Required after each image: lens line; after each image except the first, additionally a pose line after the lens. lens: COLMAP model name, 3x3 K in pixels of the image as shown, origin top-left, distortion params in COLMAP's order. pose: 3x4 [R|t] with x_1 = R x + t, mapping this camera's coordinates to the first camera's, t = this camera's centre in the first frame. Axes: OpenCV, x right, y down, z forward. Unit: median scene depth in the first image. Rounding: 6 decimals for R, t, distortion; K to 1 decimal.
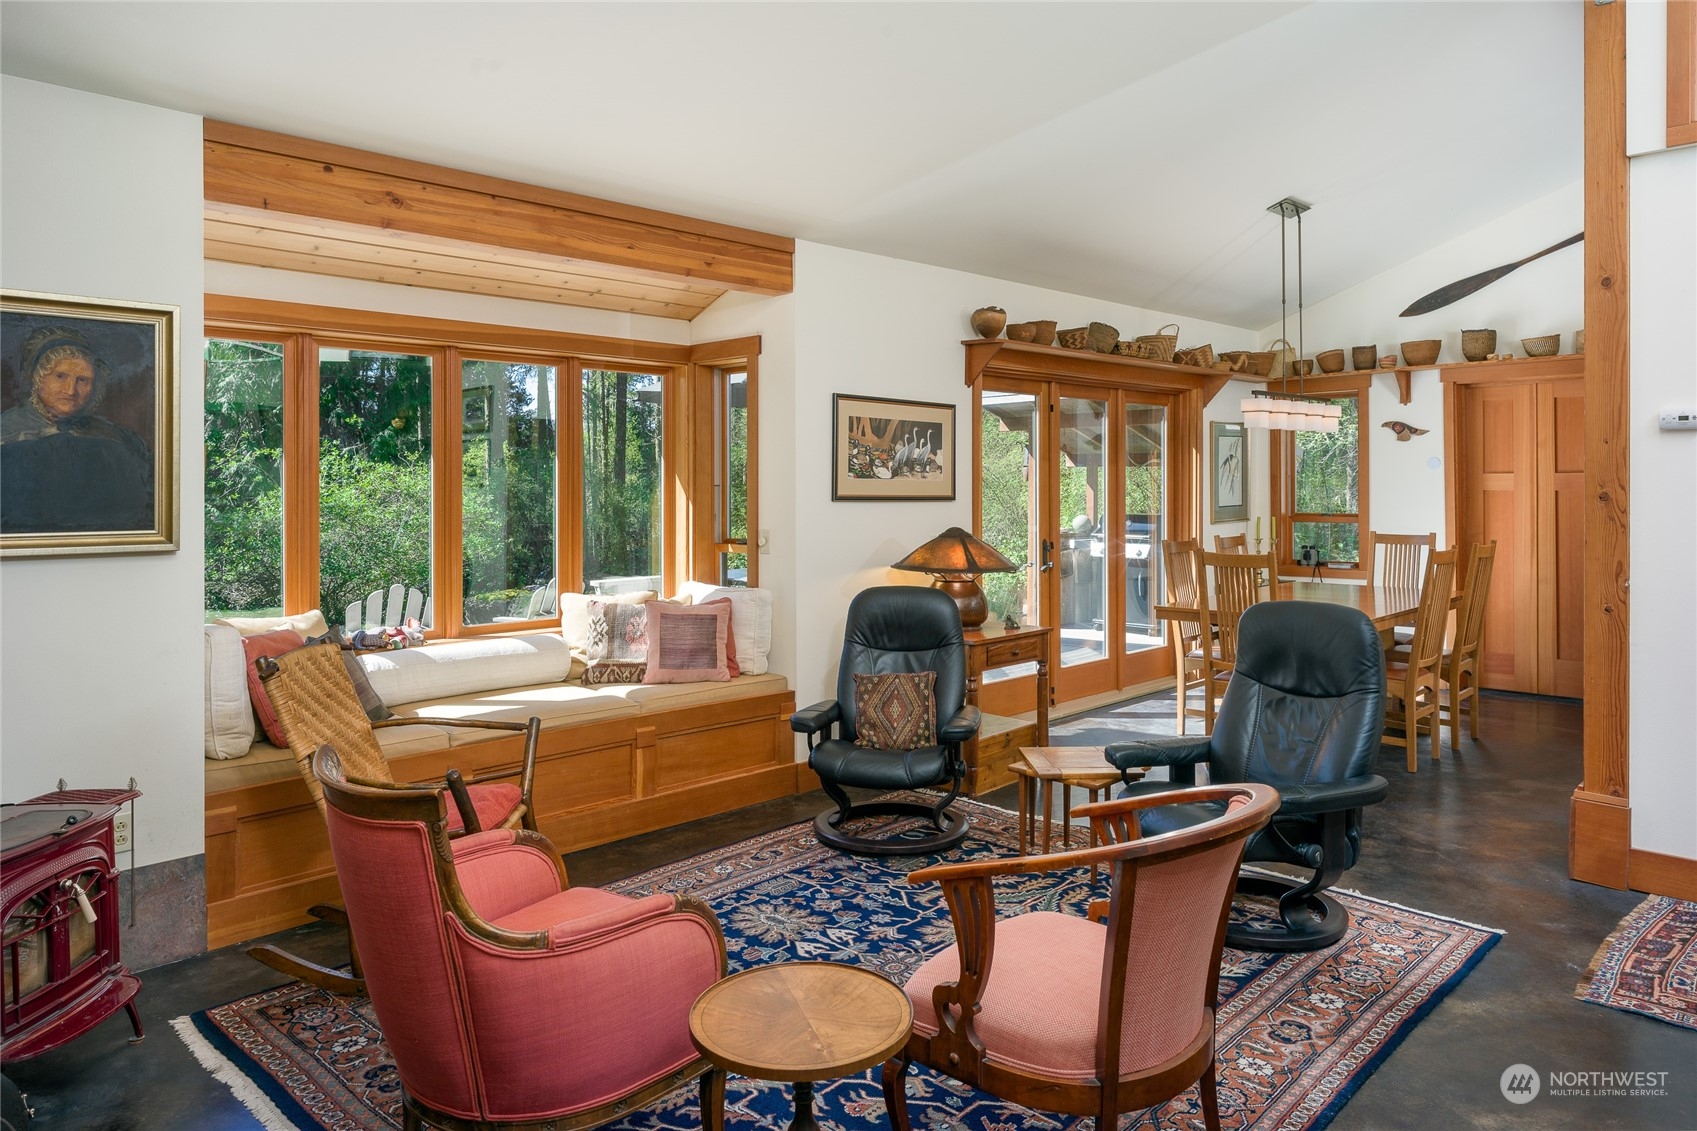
lens RADIAL K [[1107.7, 0, 846.4], [0, 1107.7, 482.3], [0, 0, 1]] dist [0.004840, -0.001160]
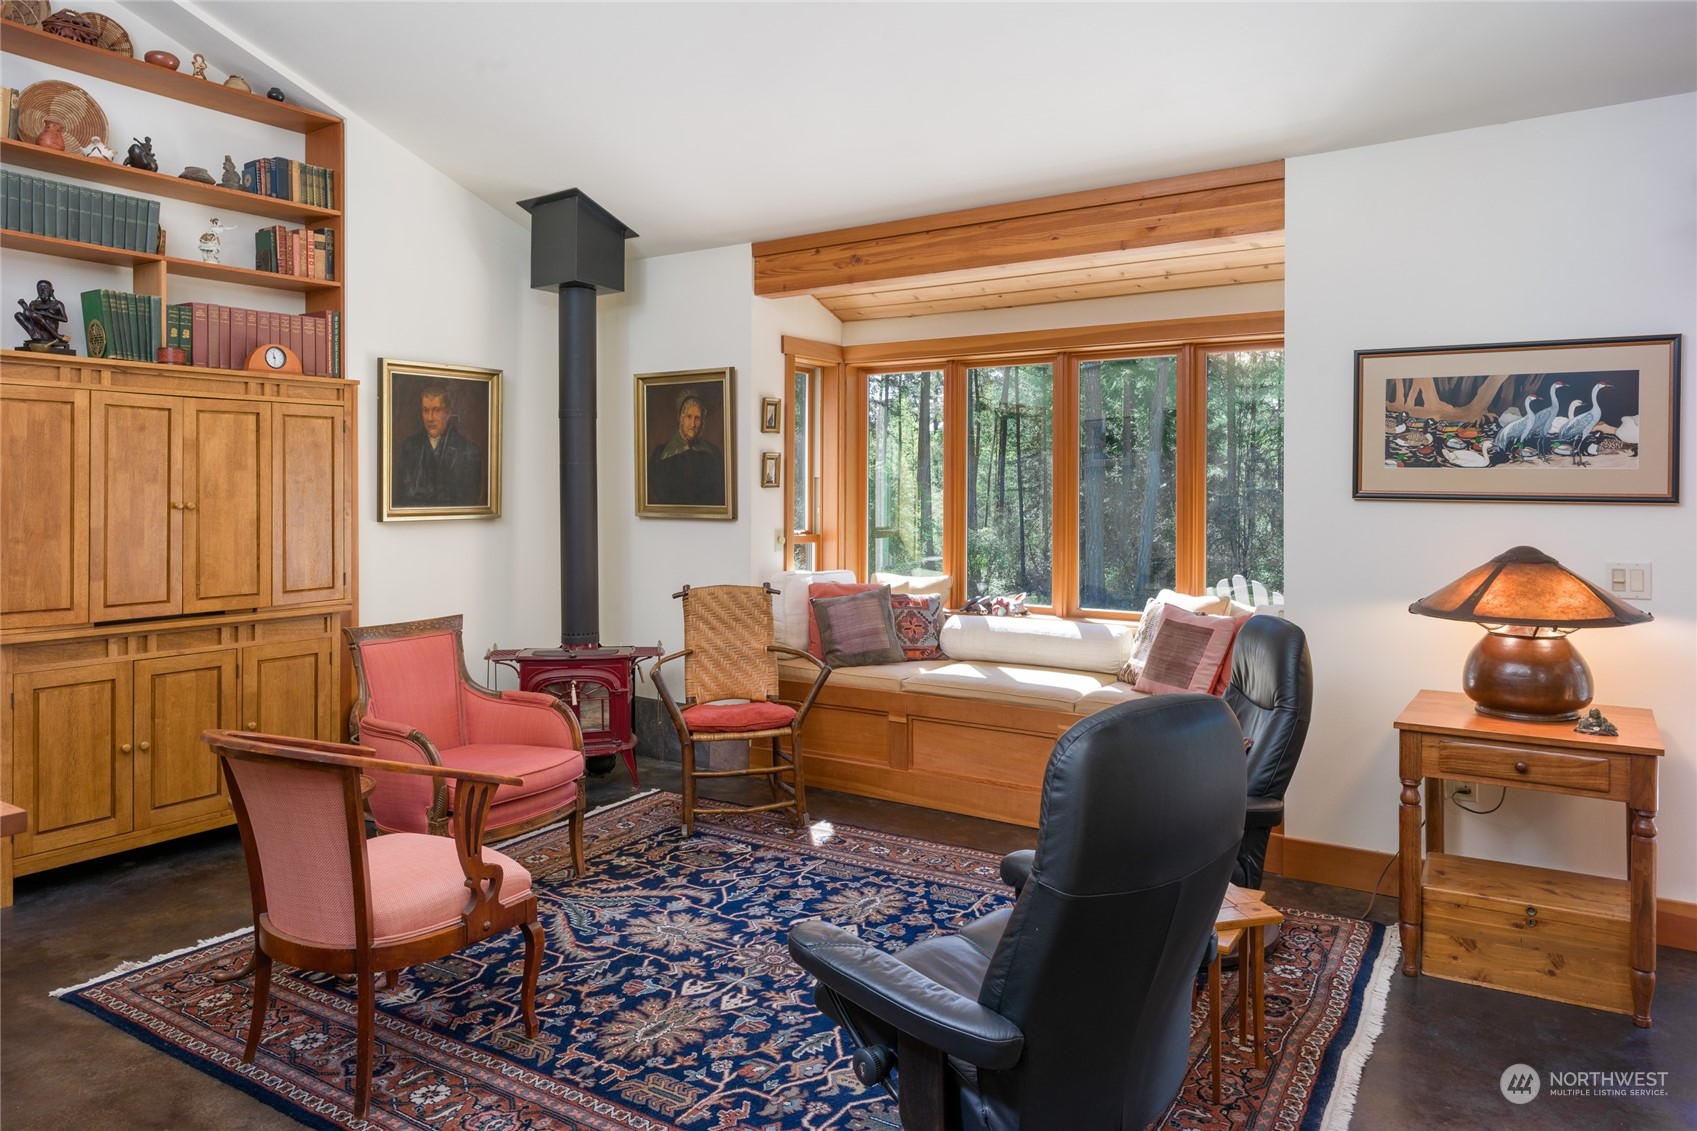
lens RADIAL K [[1107.7, 0, 846.4], [0, 1107.7, 482.3], [0, 0, 1]] dist [0.004840, -0.001160]
pose [[0.201441, 0.000367, -0.979501, 0.564765], [0.001855, 0.999998, 0.000757, 0.004177], [0.979499, -0.001970, 0.201440, 0.471391]]
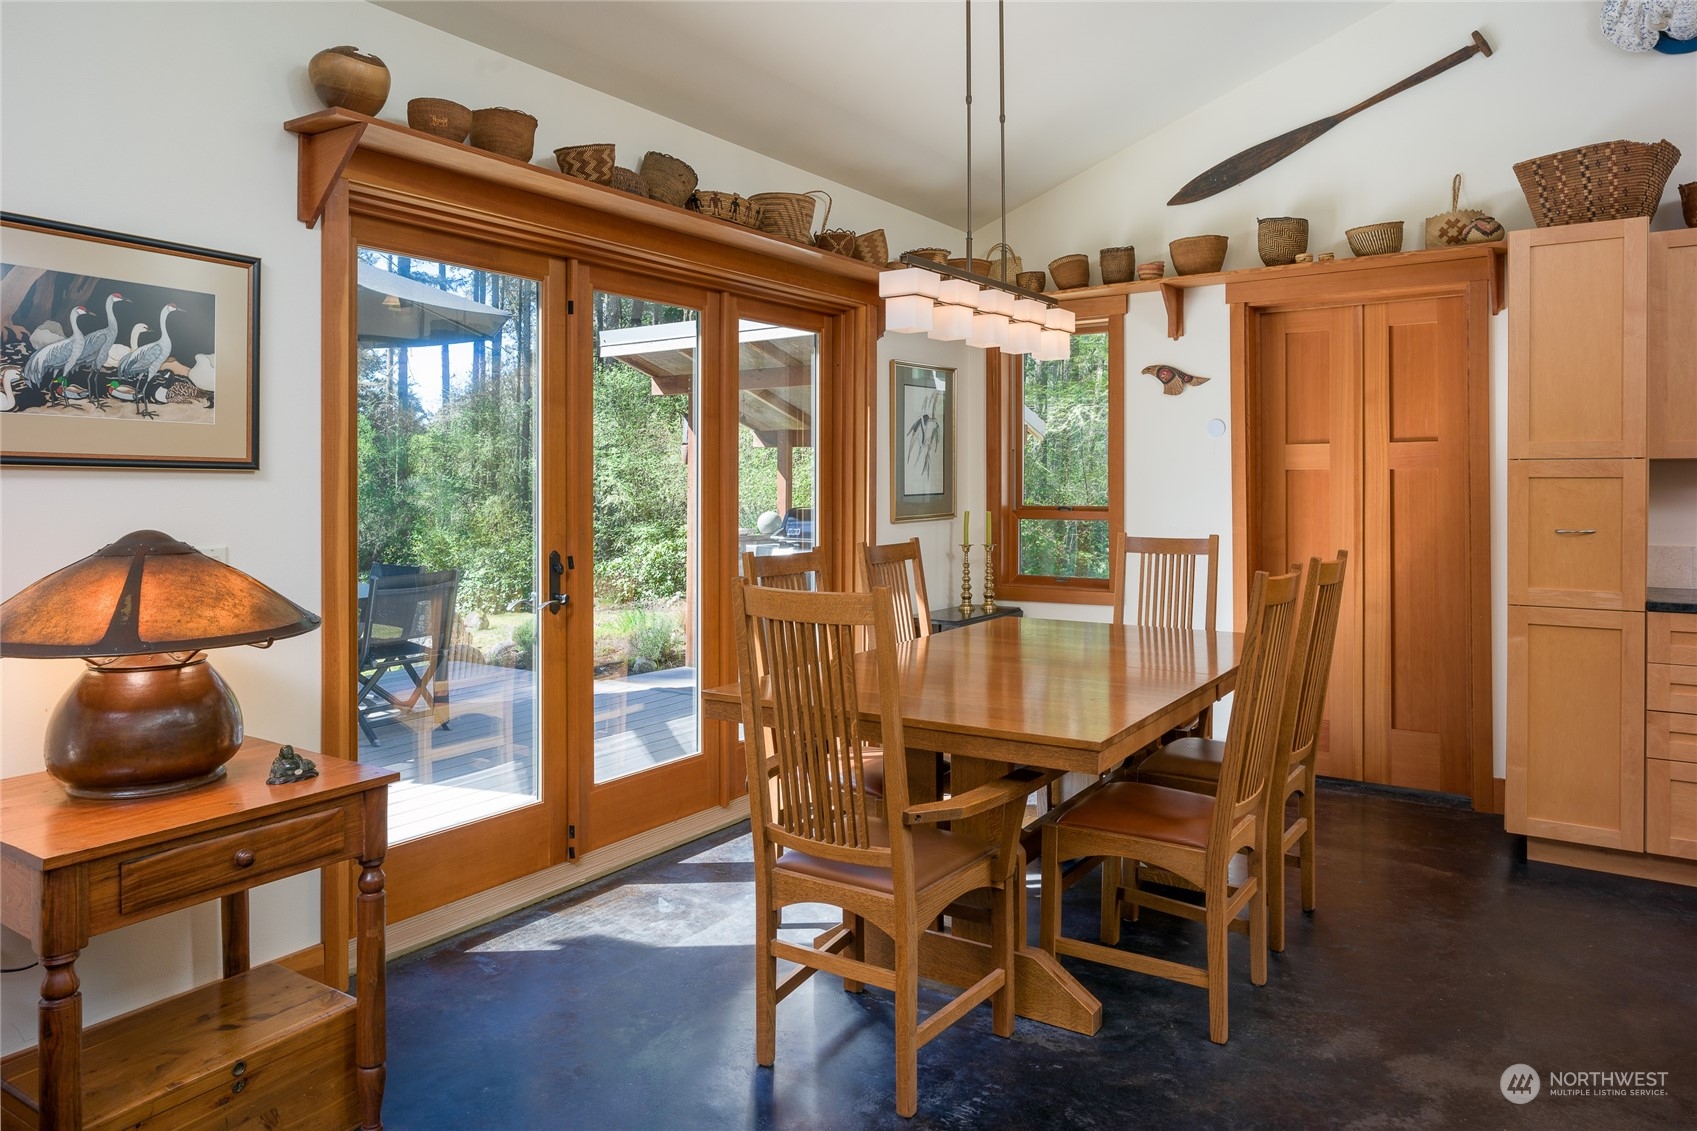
lens RADIAL K [[1107.0, 0, 844.5], [0, 1107.0, 485.1], [0, 0, 1]] dist [-0.004297, -0.002088]
pose [[0.982565, 0.003736, 0.185880, 0.248476], [-0.004196, 0.999989, 0.002080, 0.020265], [-0.185870, -0.002824, 0.982570, 0.514247]]
